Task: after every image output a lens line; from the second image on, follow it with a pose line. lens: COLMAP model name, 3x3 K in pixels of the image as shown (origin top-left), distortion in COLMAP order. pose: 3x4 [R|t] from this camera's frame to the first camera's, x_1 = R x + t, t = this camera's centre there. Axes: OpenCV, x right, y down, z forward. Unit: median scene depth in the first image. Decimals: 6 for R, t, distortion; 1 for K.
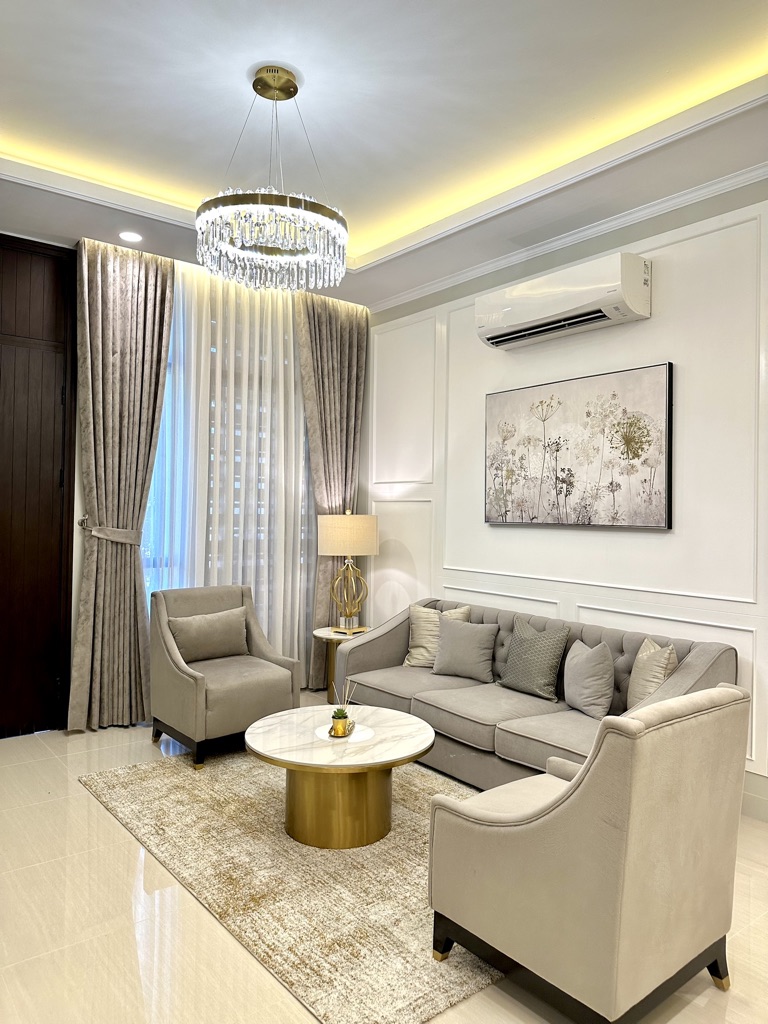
lens RADIAL K [[722.6, 0, 383.7], [0, 722.6, 508.2], [0, 0, 1]] dist [0.115049, -0.085264]
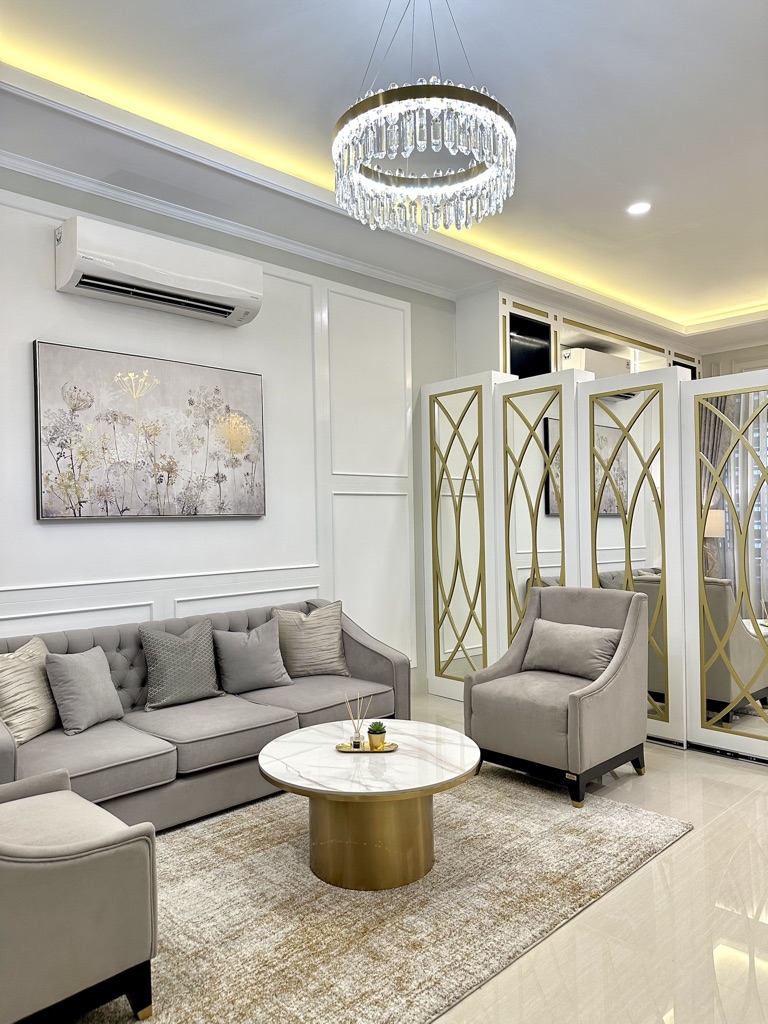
lens RADIAL K [[722.6, 0, 385.1], [0, 722.6, 515.0], [0, 0, 1]] dist [0.115049, -0.085264]
pose [[-0.095990, -0.006991, 0.995358, -0.720368], [0.014683, 0.999857, 0.008439, 0.017947], [-0.995274, 0.015425, -0.095874, 0.837142]]
